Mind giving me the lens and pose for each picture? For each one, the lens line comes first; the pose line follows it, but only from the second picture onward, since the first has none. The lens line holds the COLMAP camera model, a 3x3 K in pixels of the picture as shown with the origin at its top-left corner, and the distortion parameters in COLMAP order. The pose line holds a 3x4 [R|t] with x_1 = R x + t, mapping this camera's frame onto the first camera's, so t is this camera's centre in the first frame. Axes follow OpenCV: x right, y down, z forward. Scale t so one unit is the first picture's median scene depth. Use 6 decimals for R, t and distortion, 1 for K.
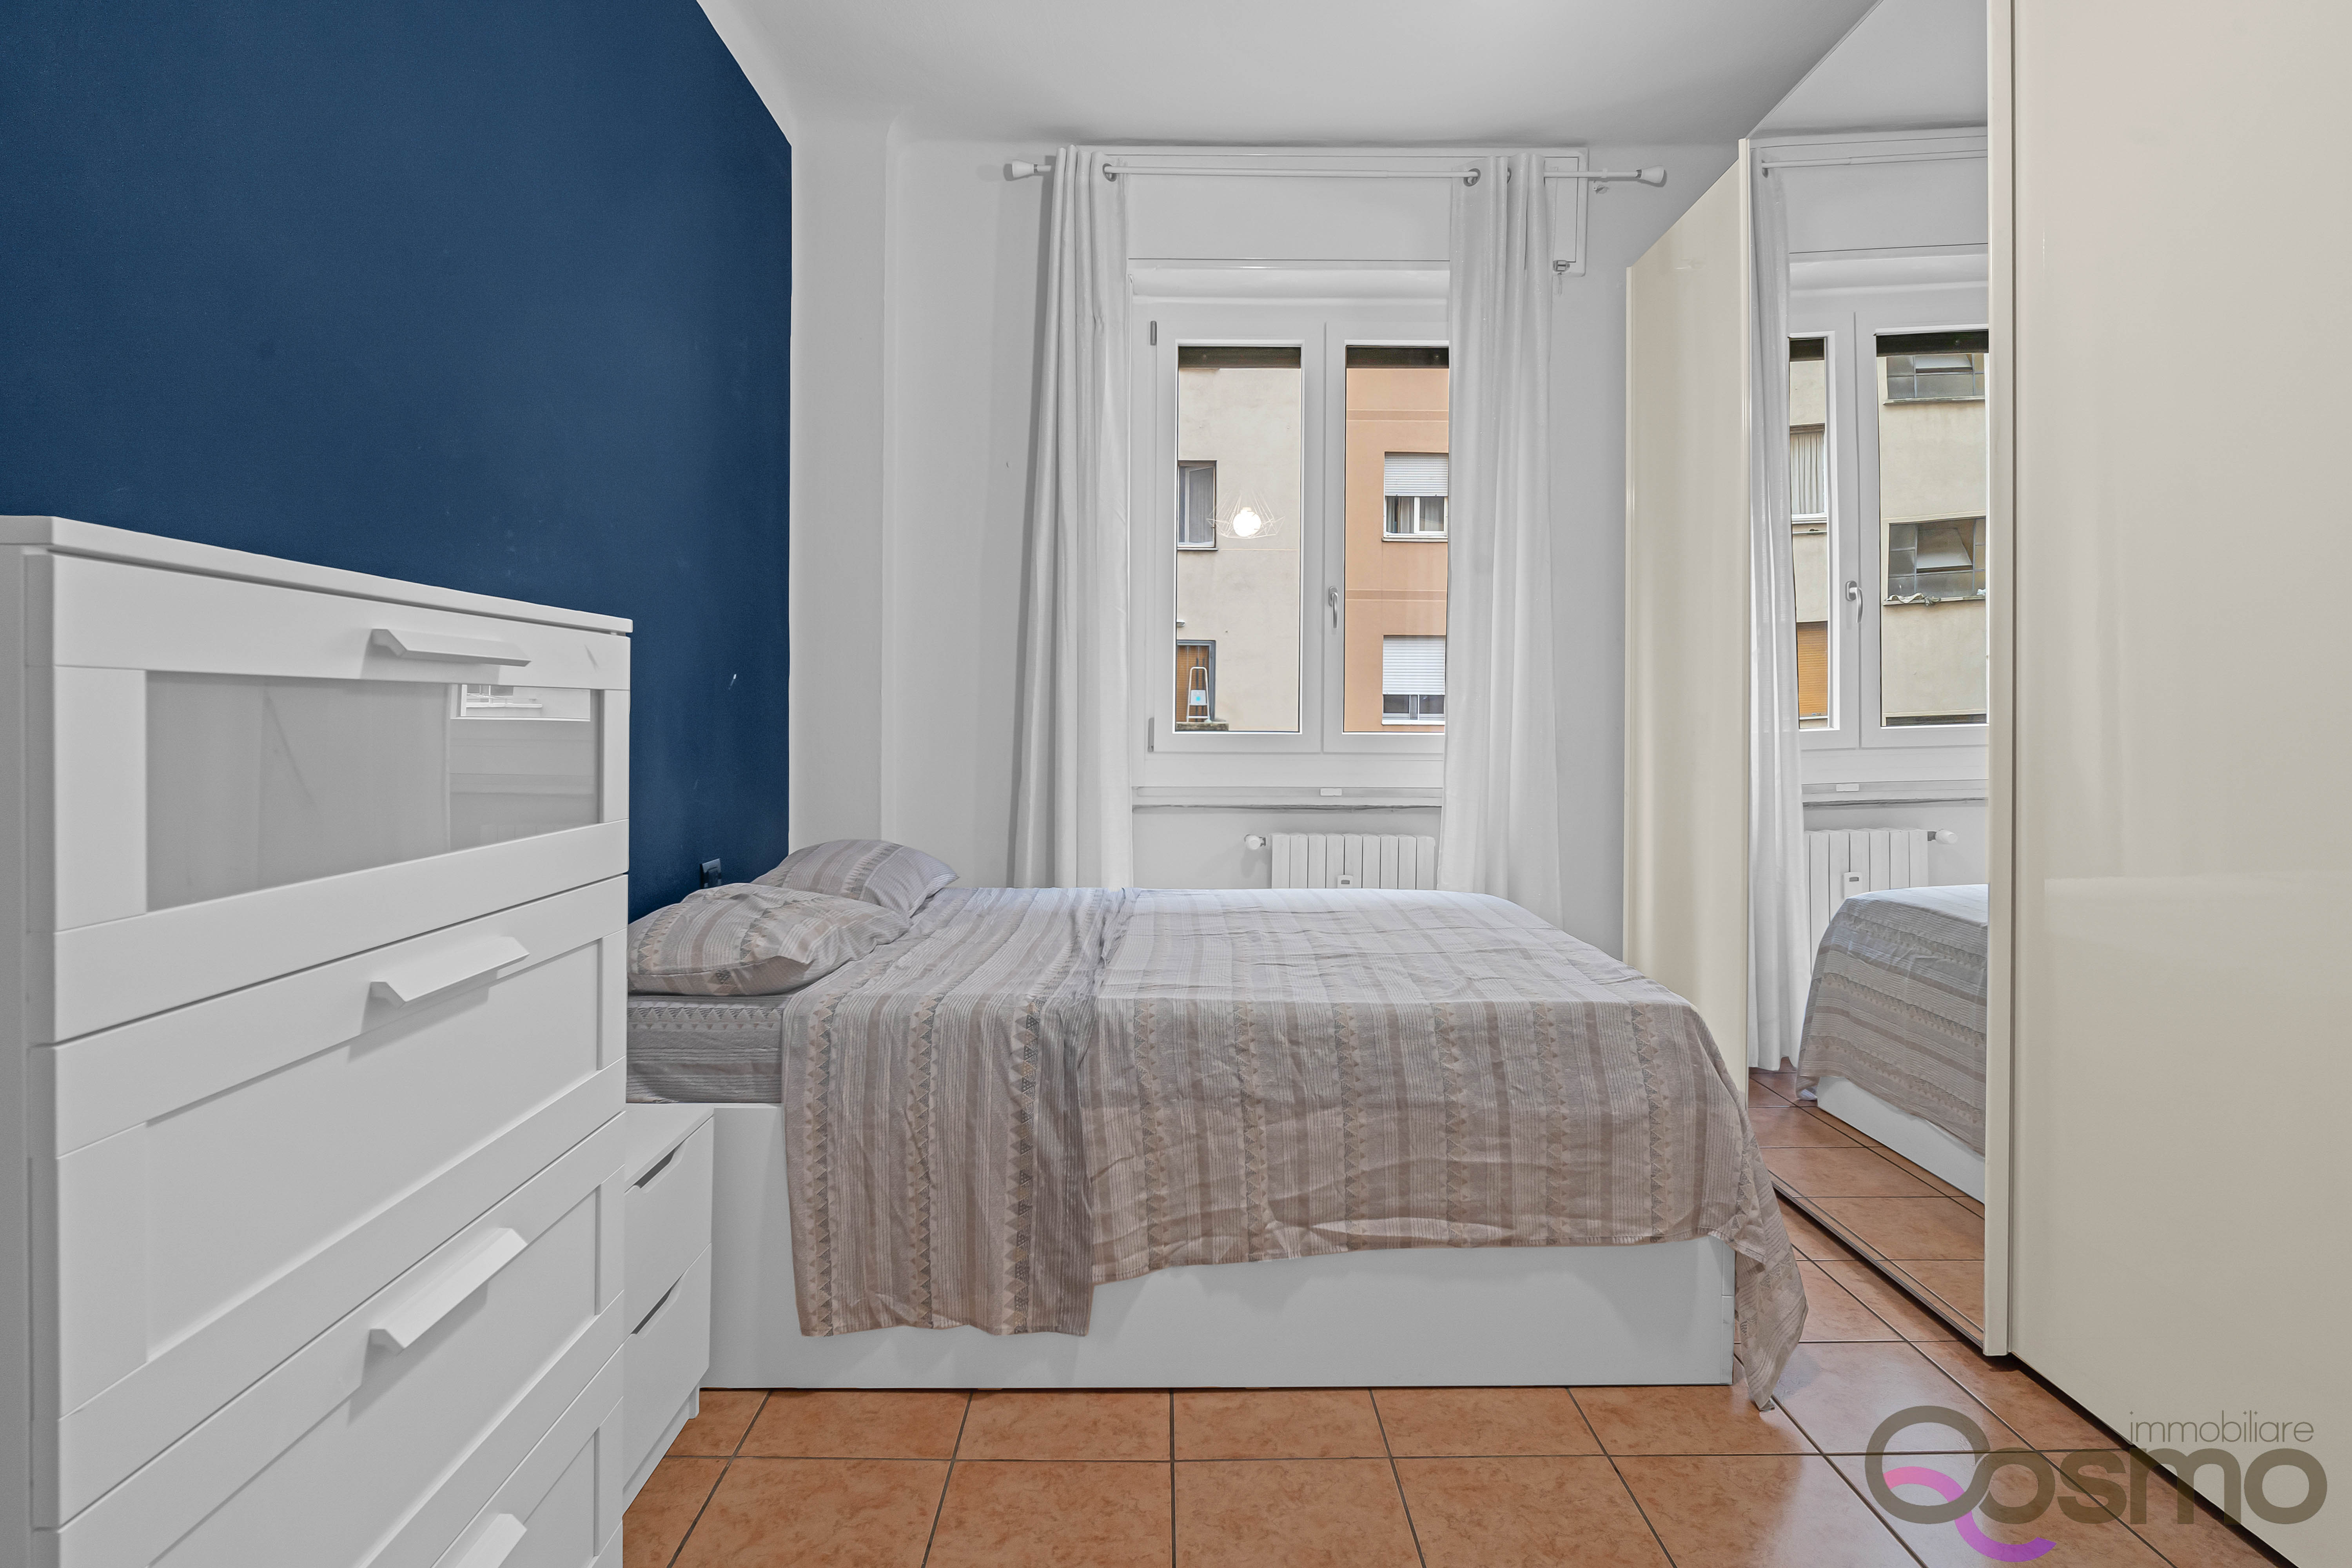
lens RADIAL K [[1267.3, 0, 1192.2], [0, 1267.3, 732.2], [0, 0, 1]] dist [-0.006212, 0.000068]
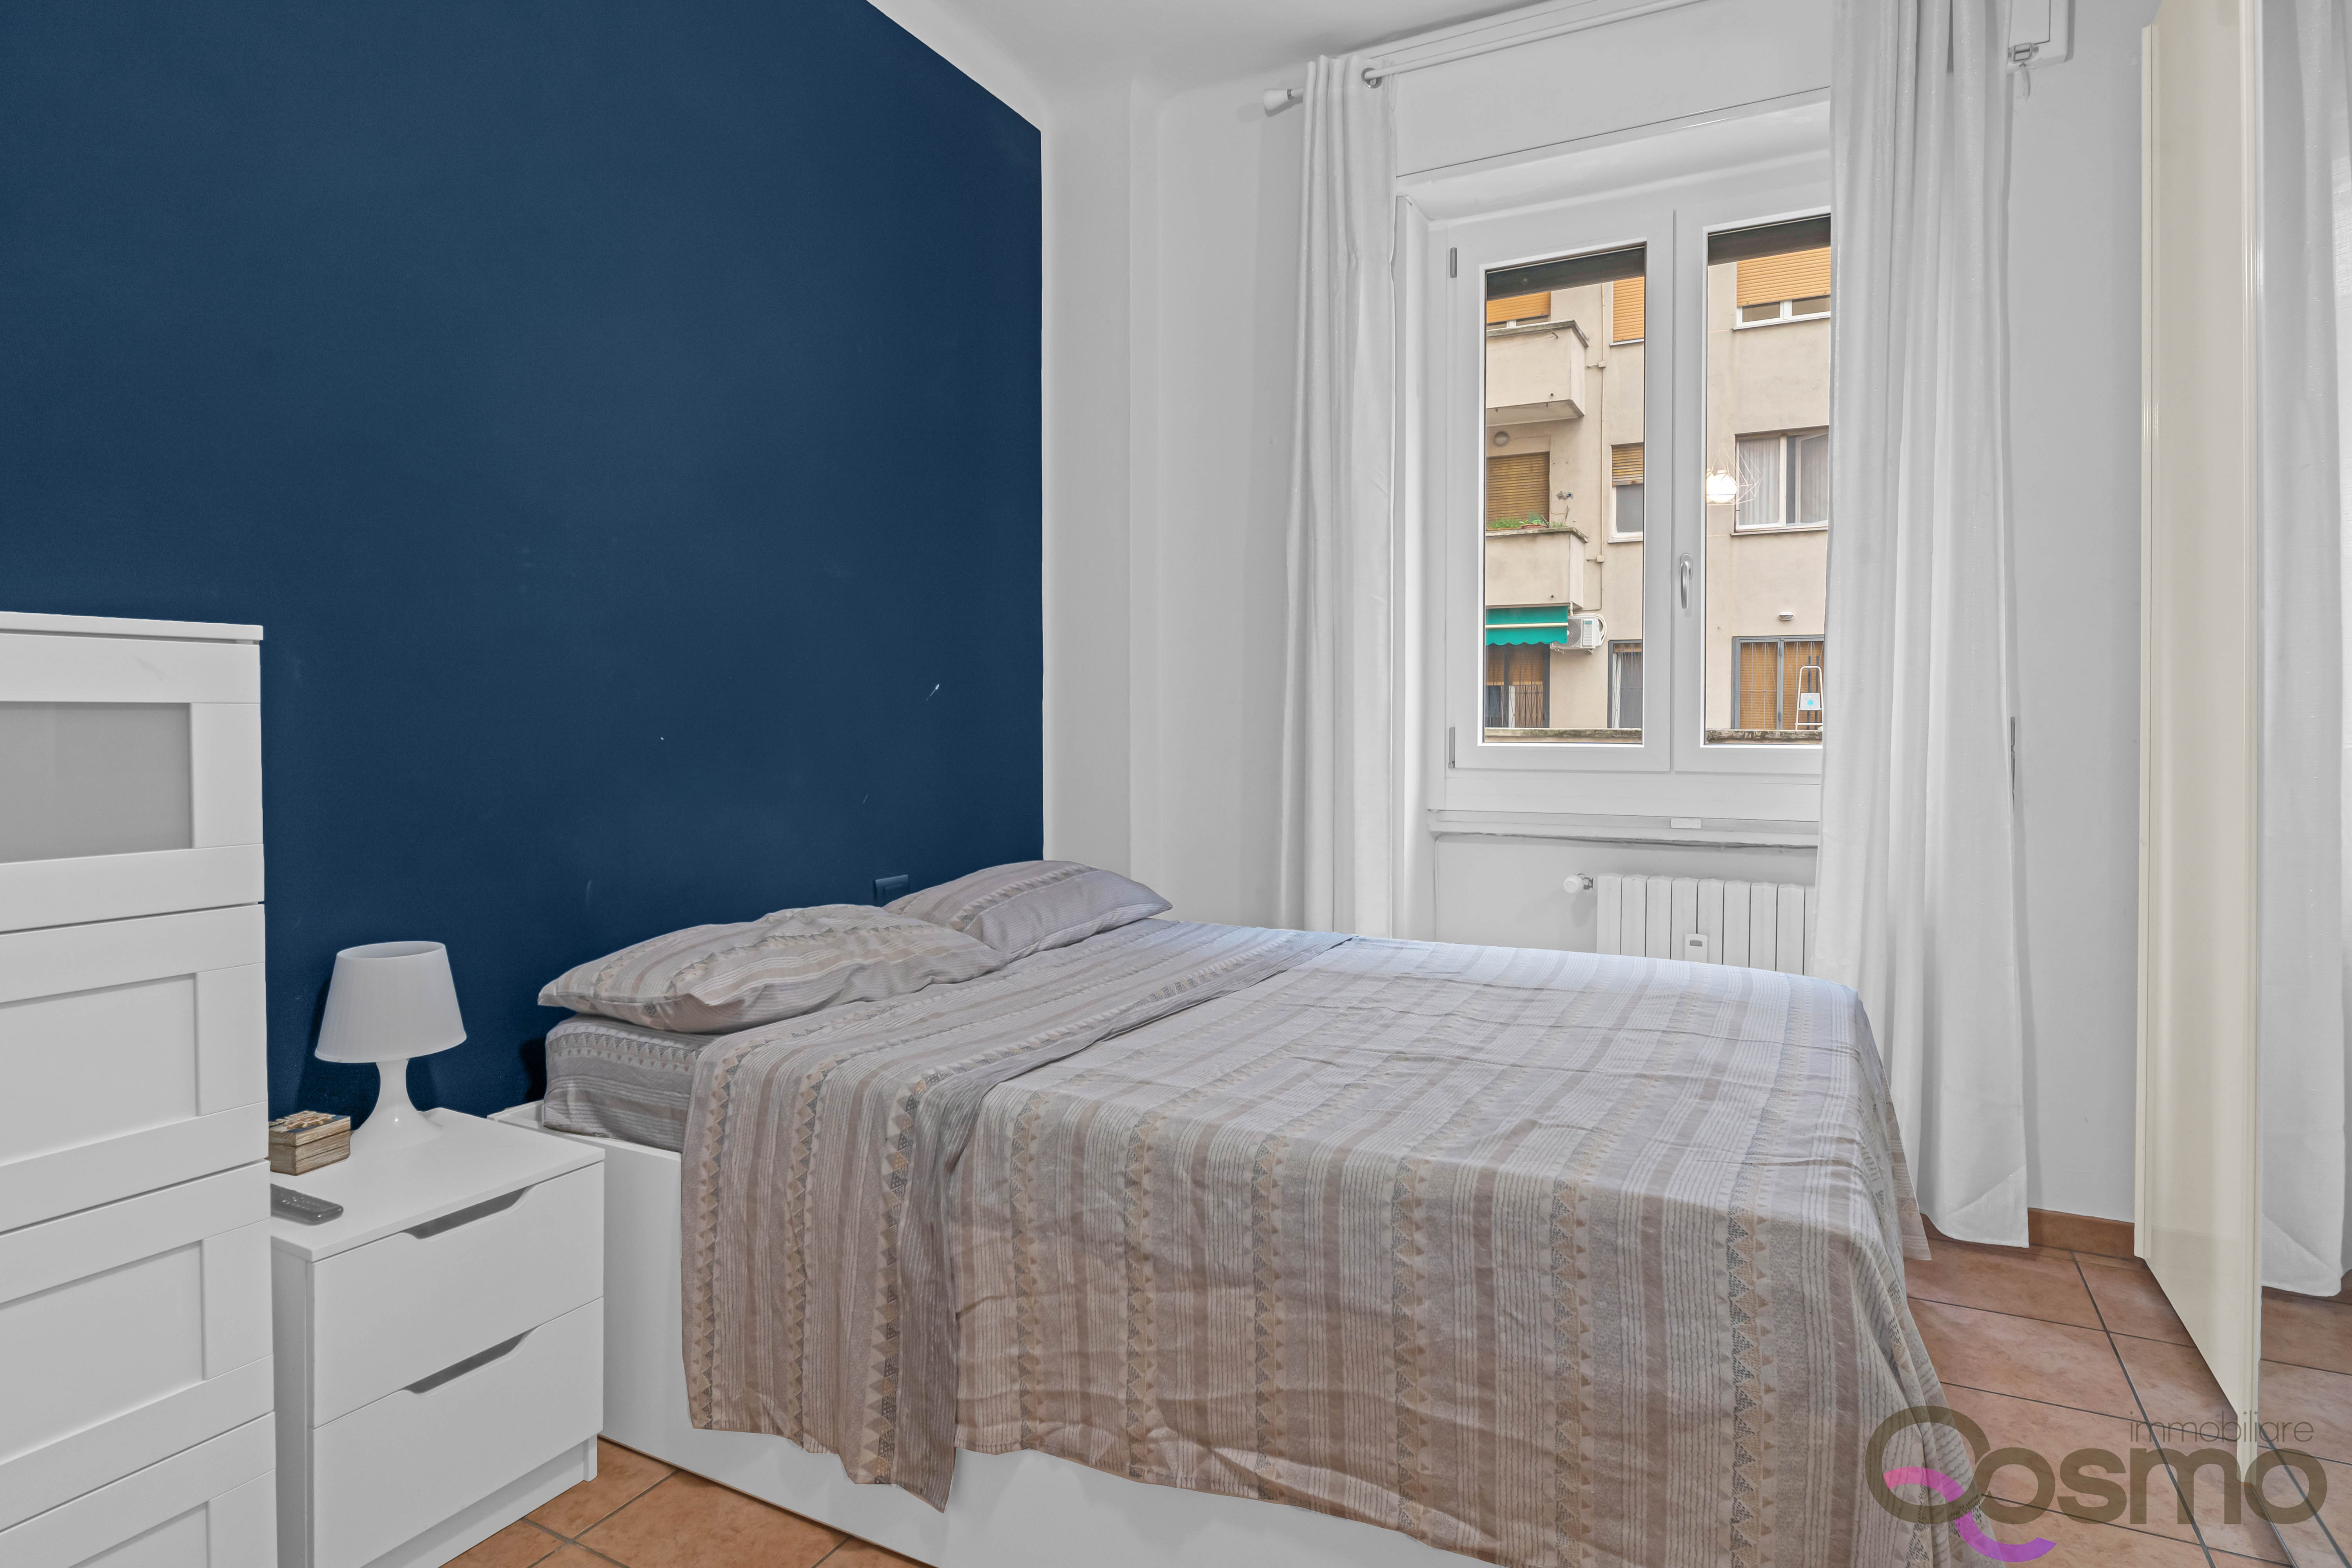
lens RADIAL K [[1267.1, 0, 1169.6], [0, 1267.1, 742.3], [0, 0, 1]] dist [-0.004063, -0.002135]
pose [[0.877077, 0.000977, -0.480349, 0.411343], [-0.000404, 0.999999, 0.001296, -0.004648], [0.480350, -0.000943, 0.877076, 0.369195]]
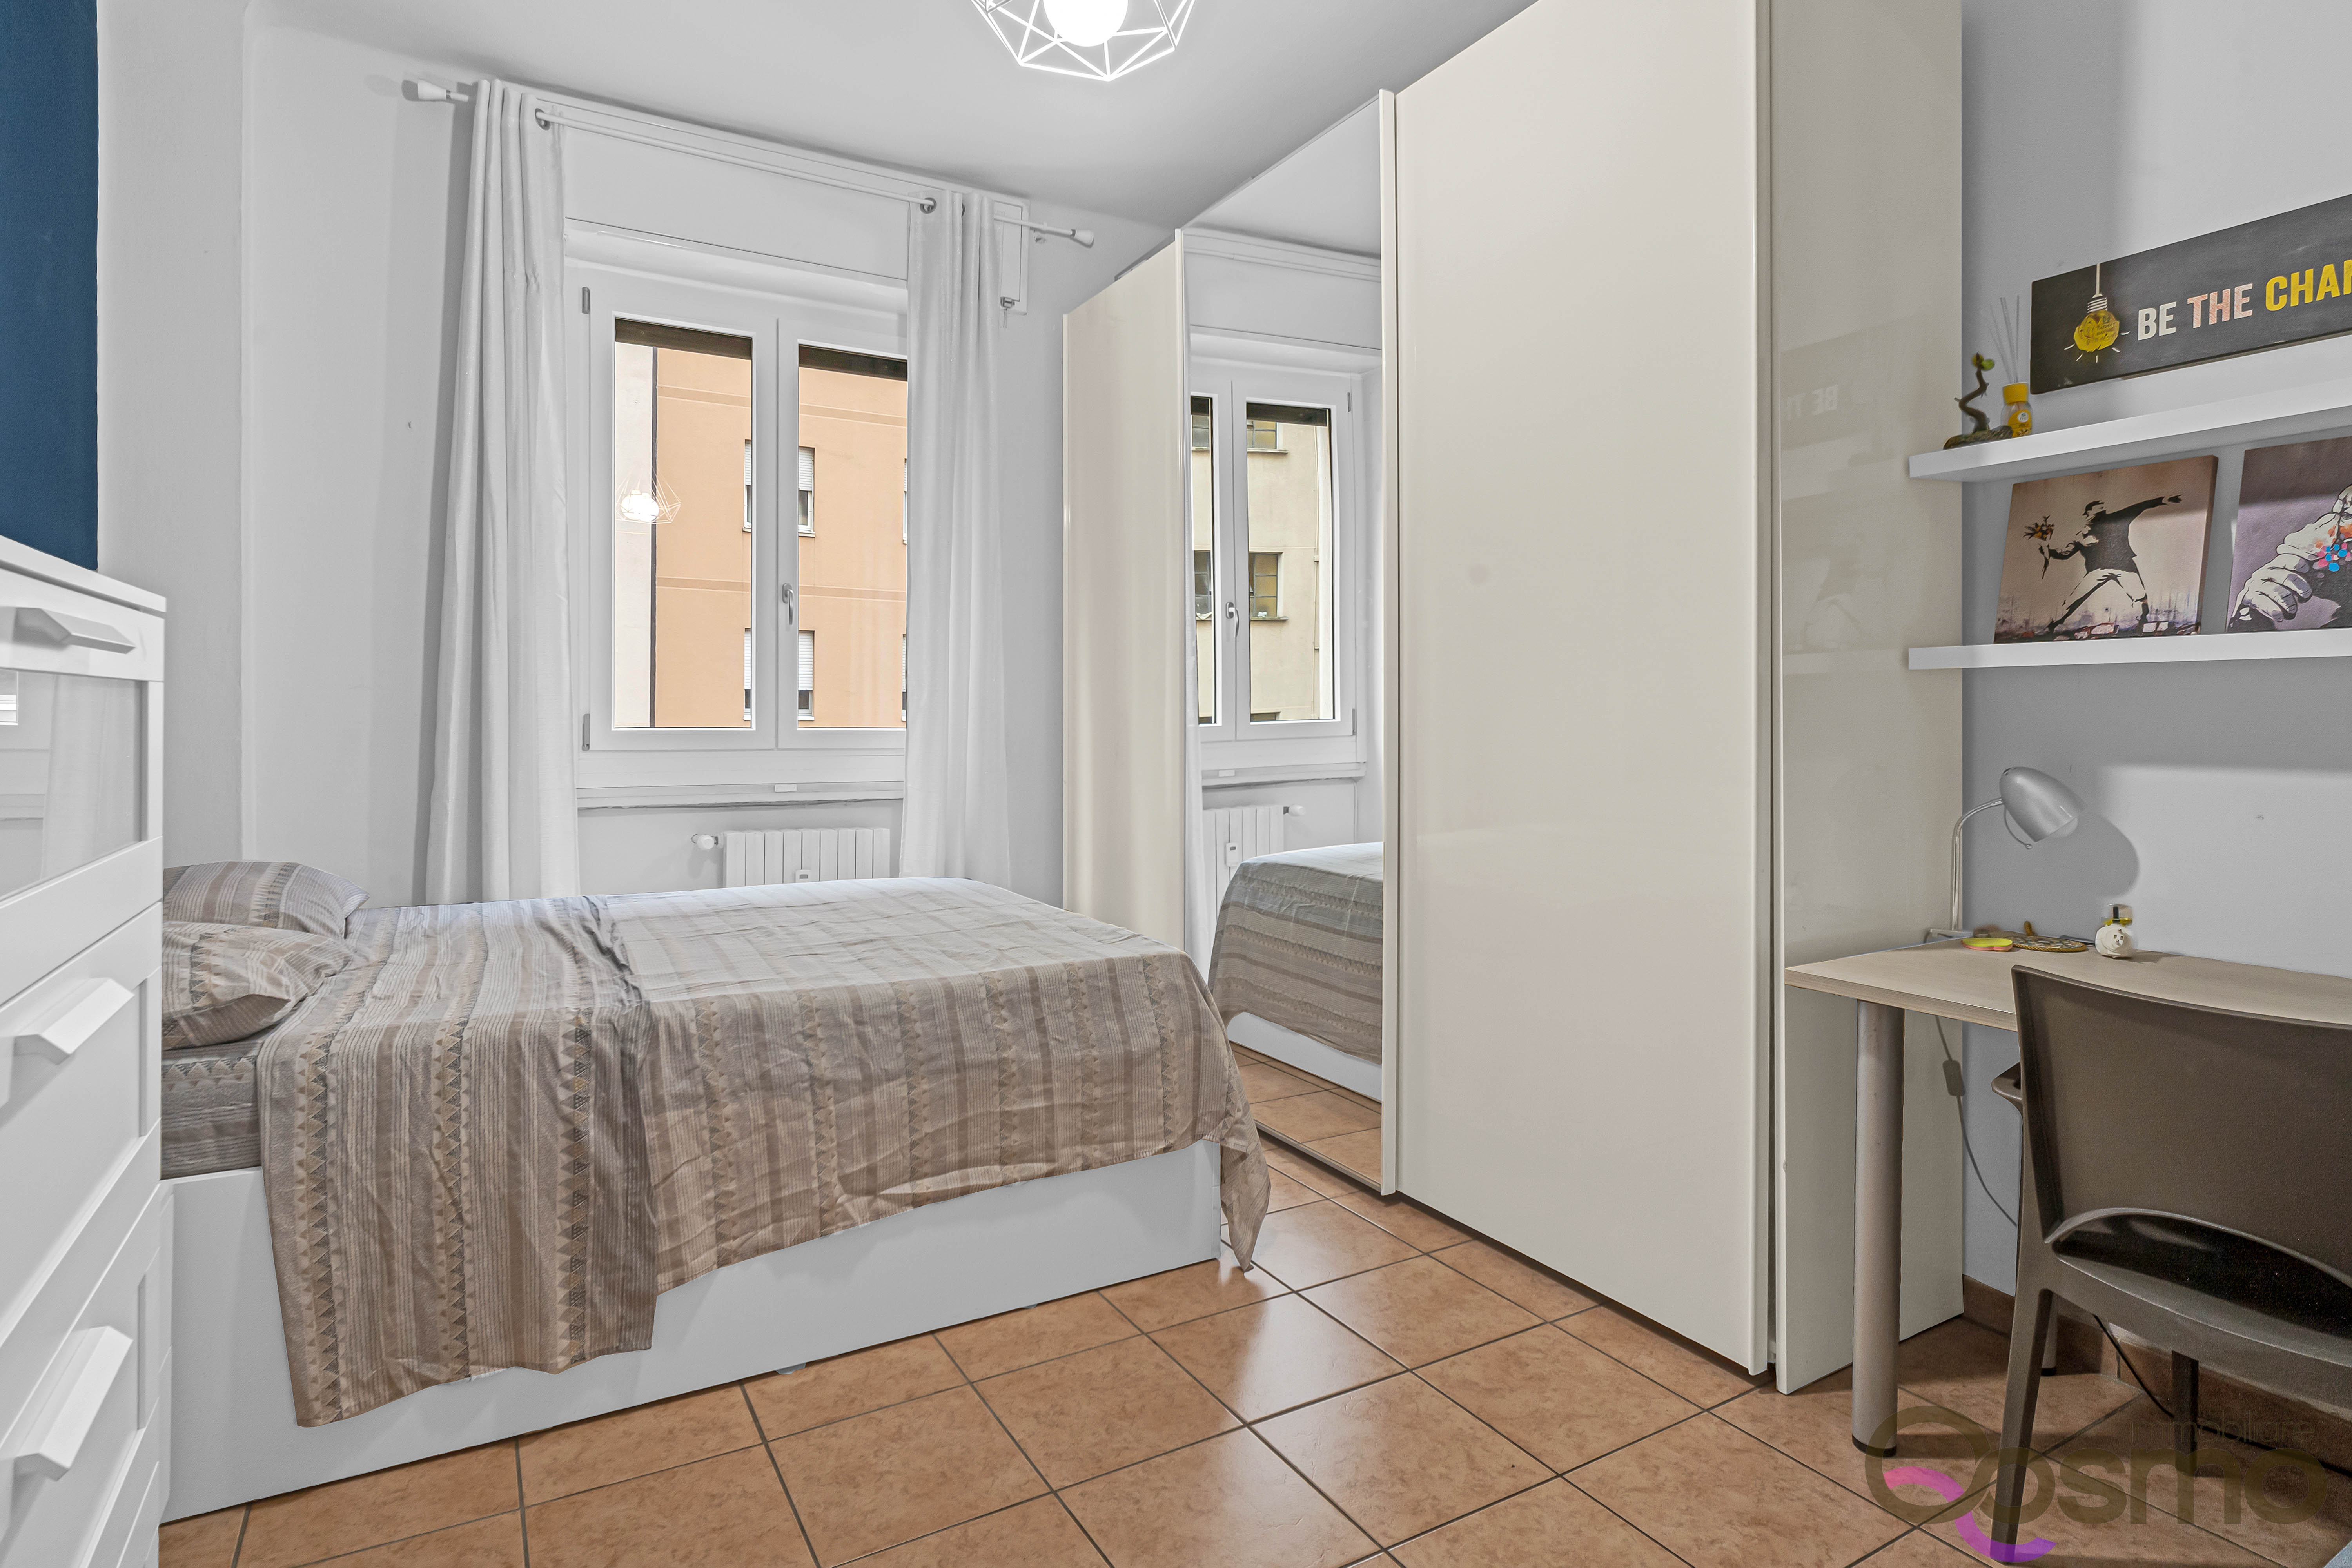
lens RADIAL K [[1247.1, 0, 1206.2], [0, 1247.1, 736.6], [0, 0, 1]] dist [-0.005150, 0.000092]
pose [[0.868440, -0.008322, 0.495725, -0.182149], [0.004779, 0.999953, 0.008416, -0.000315], [-0.495771, -0.004940, 0.868439, -0.042186]]
